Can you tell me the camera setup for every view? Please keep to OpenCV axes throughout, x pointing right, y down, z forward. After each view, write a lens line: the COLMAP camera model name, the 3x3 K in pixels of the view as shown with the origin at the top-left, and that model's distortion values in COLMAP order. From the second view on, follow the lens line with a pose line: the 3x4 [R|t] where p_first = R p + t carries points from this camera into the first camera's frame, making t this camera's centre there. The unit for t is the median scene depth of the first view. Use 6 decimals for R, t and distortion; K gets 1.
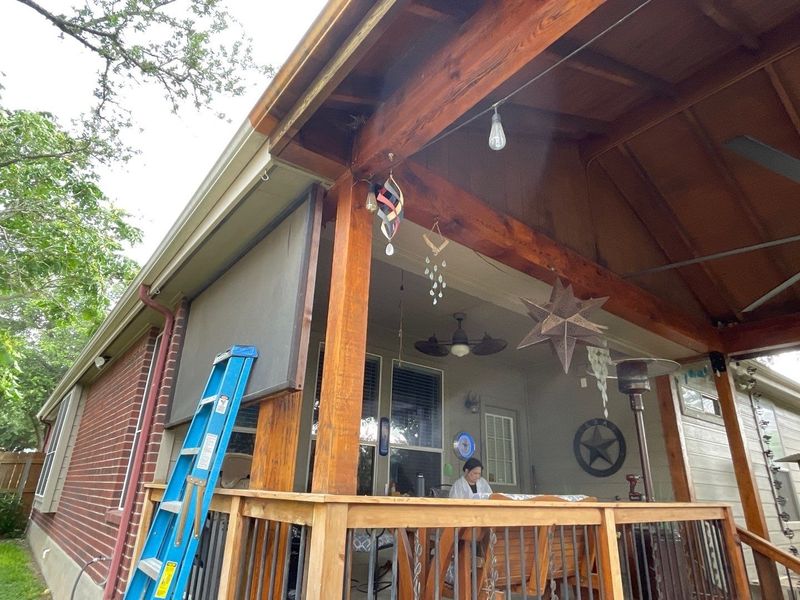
lens RADIAL K [[479.6, 0, 395.9], [0, 479.6, 296.2], [0, 0, 1]] dist [-0.014720, 0.000677]
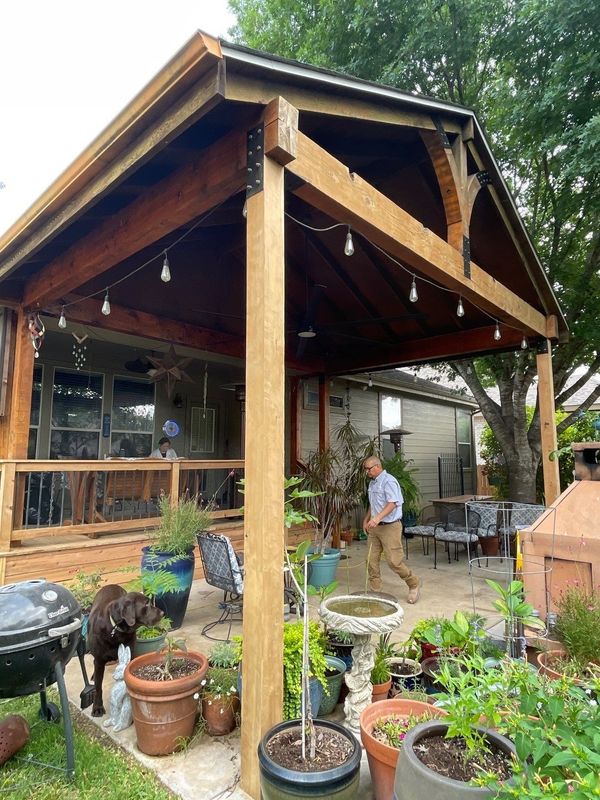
lens RADIAL K [[479.6, 0, 302.0], [0, 479.6, 400.2], [0, 0, 1]] dist [-0.014720, 0.000677]
pose [[0.987547, -0.010476, 0.156977, 0.533267], [-0.031571, 0.964288, 0.262968, -0.321742], [-0.154126, -0.264650, 0.951948, -0.834155]]
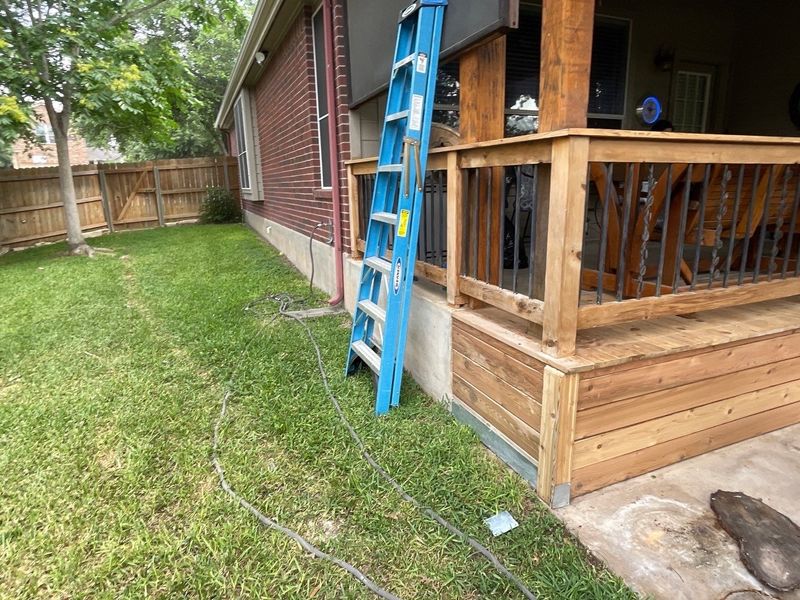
lens RADIAL K [[479.6, 0, 397.7], [0, 479.6, 297.3], [0, 0, 1]] dist [-0.014720, 0.000677]
pose [[0.962752, 0.013245, -0.270061, -0.108608], [0.145411, 0.816704, 0.558436, 0.051381], [0.227957, -0.576905, 0.784357, -0.021853]]
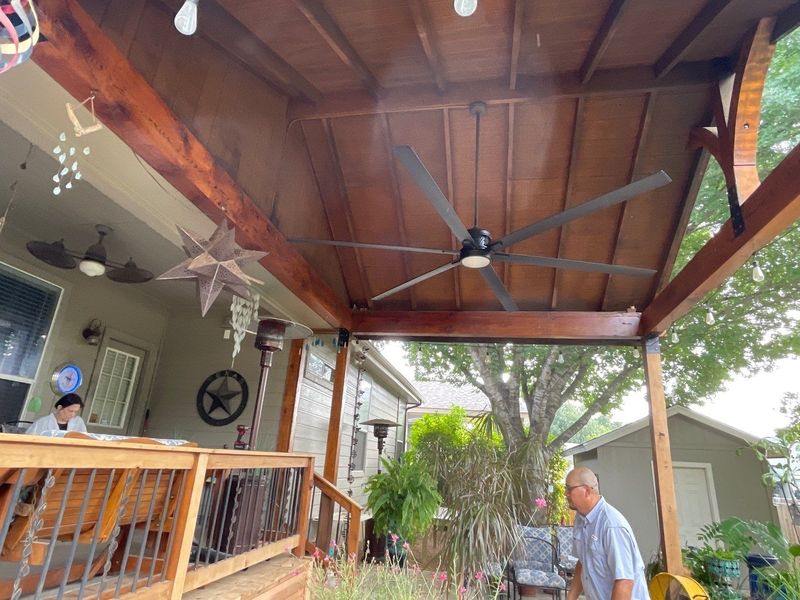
lens RADIAL K [[479.6, 0, 402.9], [0, 479.6, 292.8], [0, 0, 1]] dist [-0.014720, 0.000677]
pose [[0.747166, 0.234966, 0.621719, 0.045765], [-0.287399, 0.957668, -0.016543, 0.016637], [-0.599288, -0.166321, 0.783066, 0.021355]]
